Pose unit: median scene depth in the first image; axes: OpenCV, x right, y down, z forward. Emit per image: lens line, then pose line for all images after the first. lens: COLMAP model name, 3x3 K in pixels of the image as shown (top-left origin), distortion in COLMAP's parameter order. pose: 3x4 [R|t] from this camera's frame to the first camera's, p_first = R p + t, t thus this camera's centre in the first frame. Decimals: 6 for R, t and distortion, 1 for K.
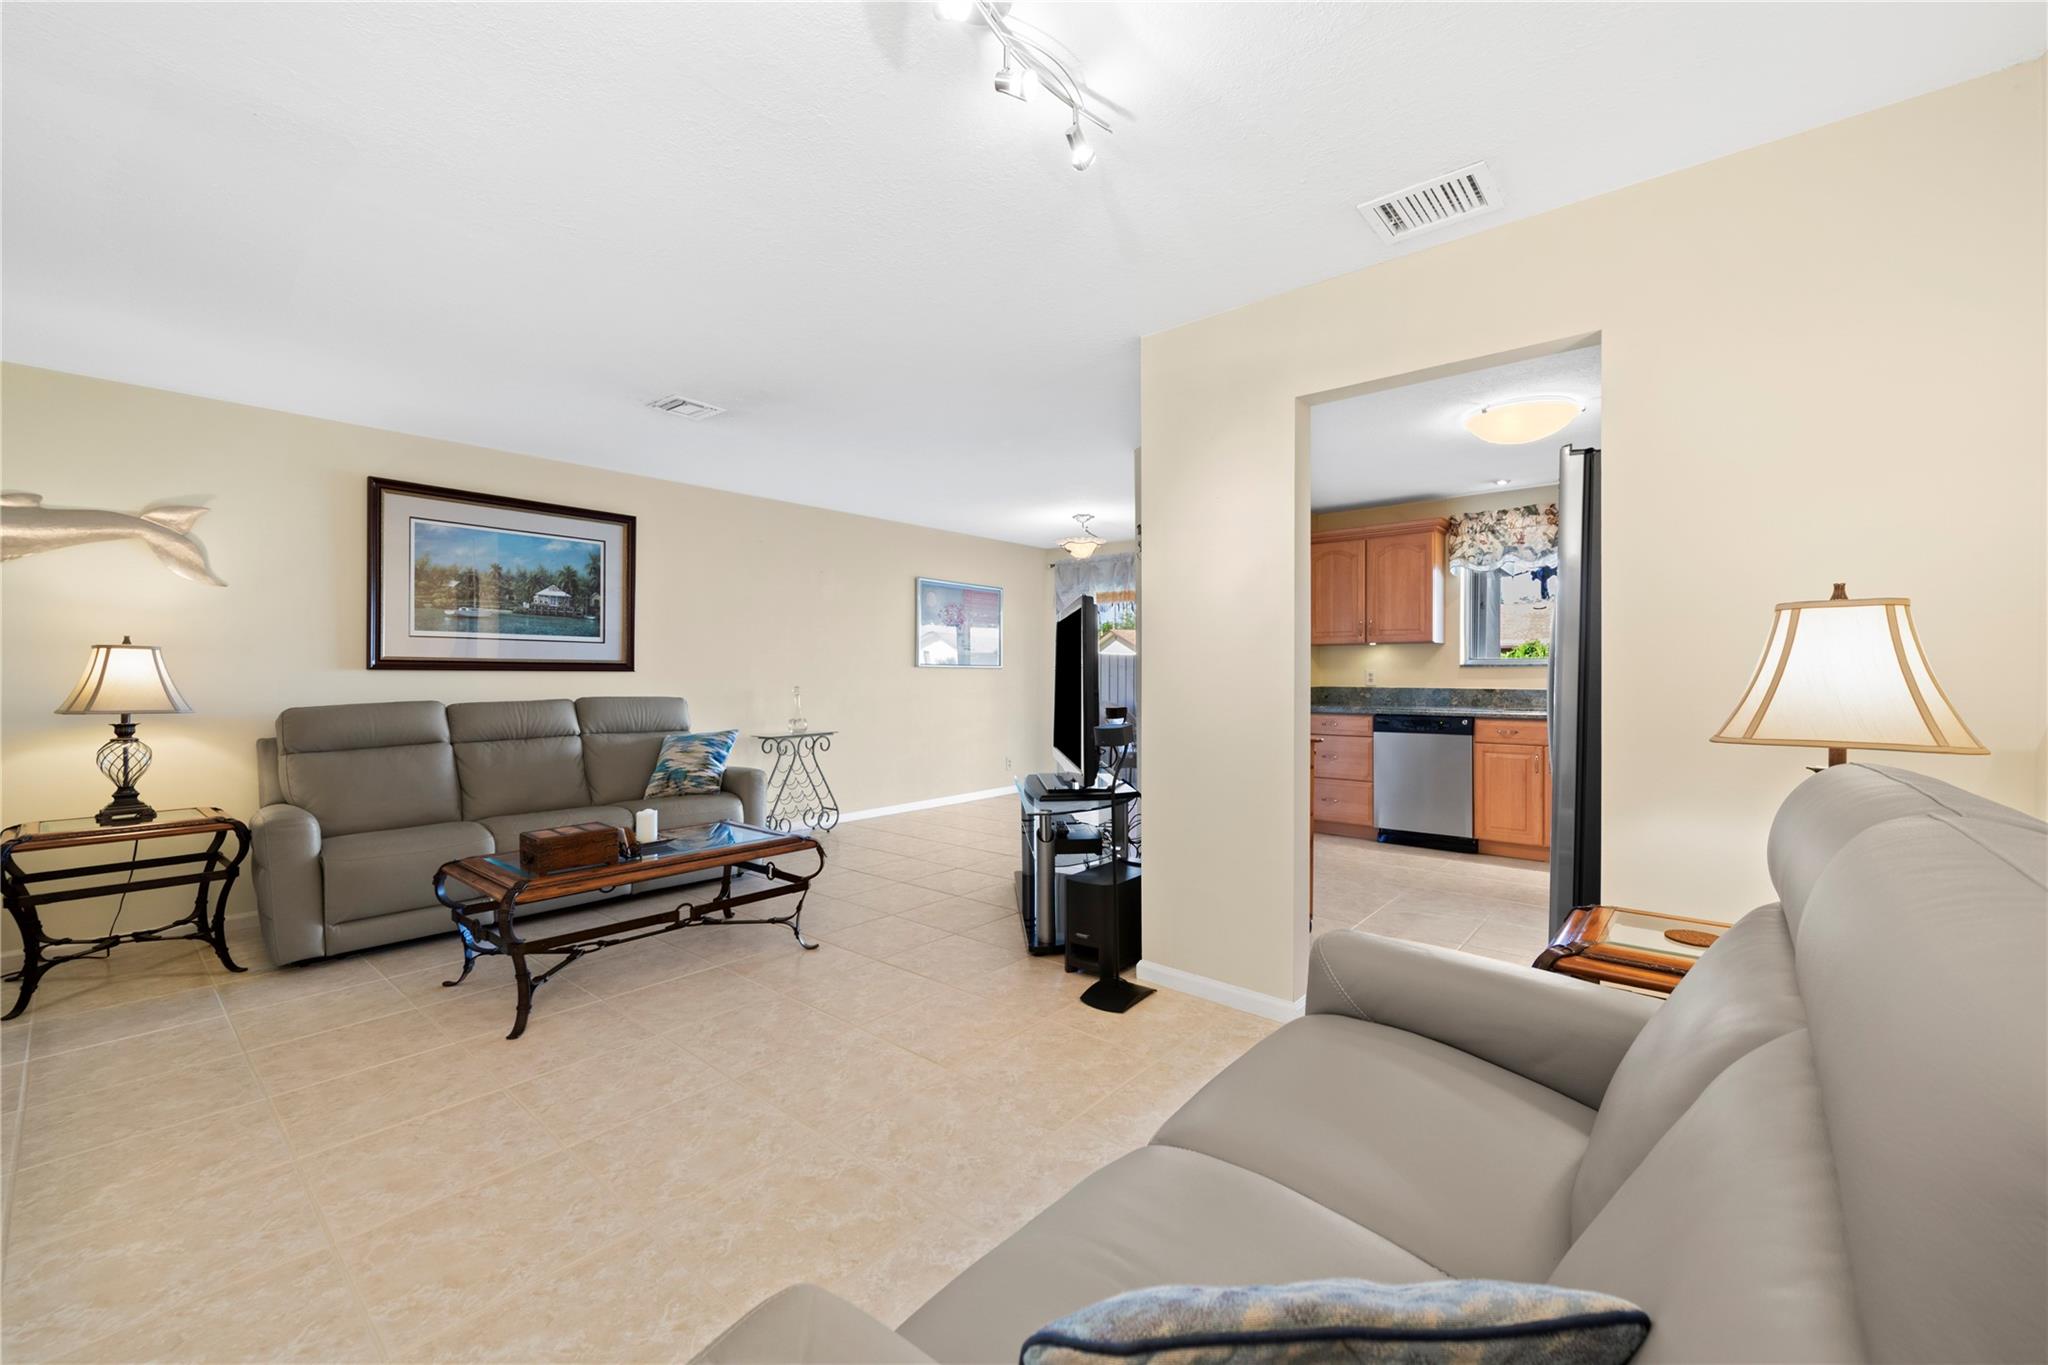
lens RADIAL K [[814.9, 0, 1031.4], [0, 814.9, 670.6], [0, 0, 1]] dist [-0.005543, -0.001617]
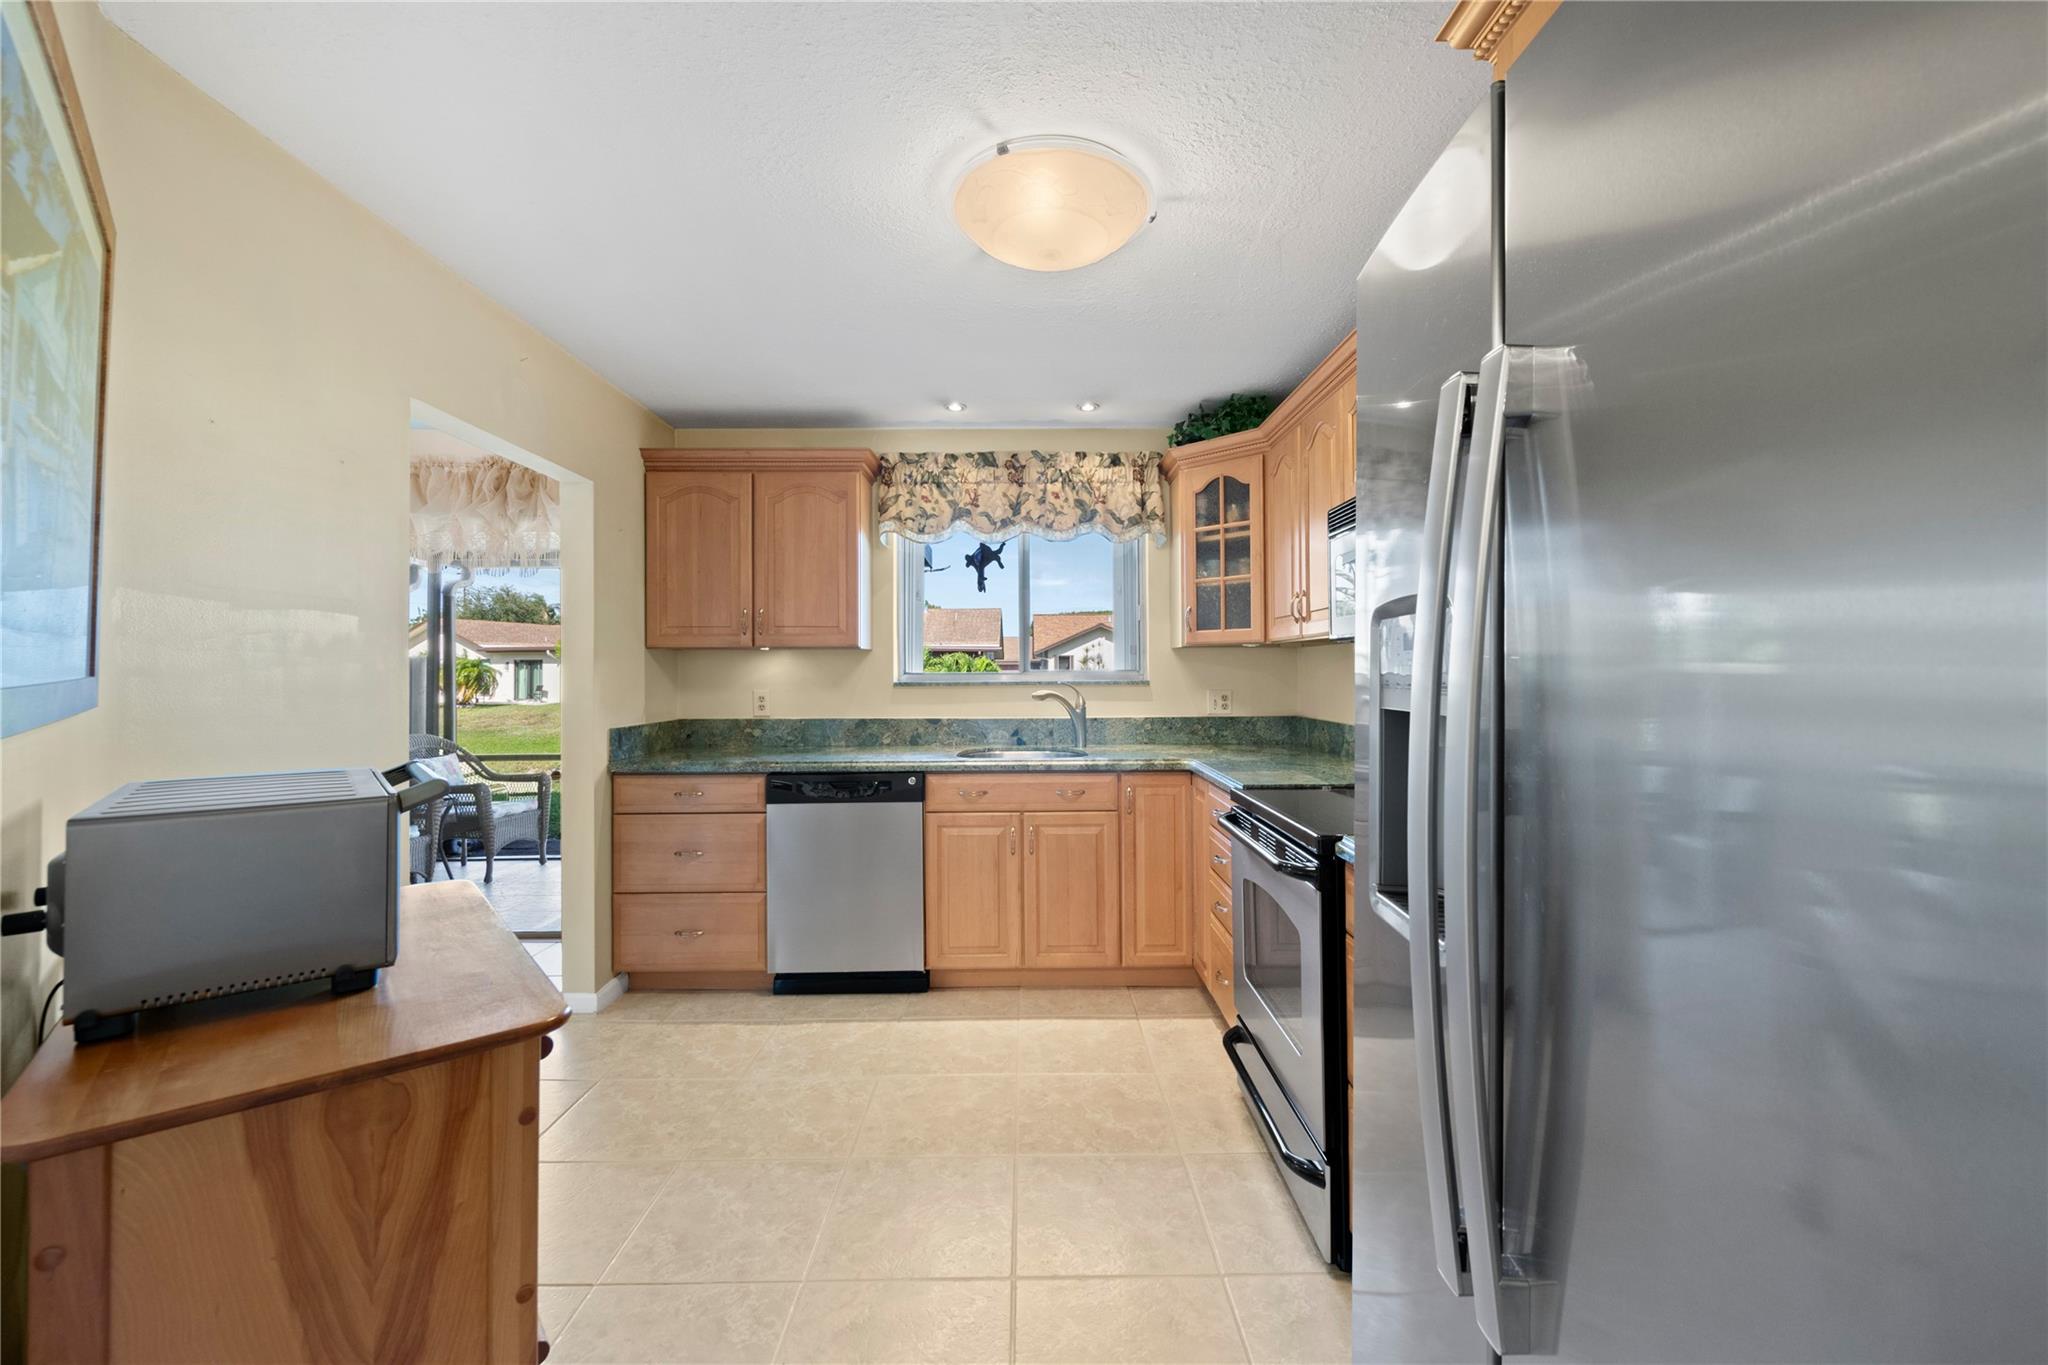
lens RADIAL K [[814.9, 0, 1033.4], [0, 814.9, 666.0], [0, 0, 1]] dist [-0.005543, -0.001617]
pose [[0.754298, -0.002291, 0.656528, 0.184315], [0.003047, 0.999995, -0.000011, -0.020915], [-0.656525, 0.002009, 0.754301, 0.440392]]
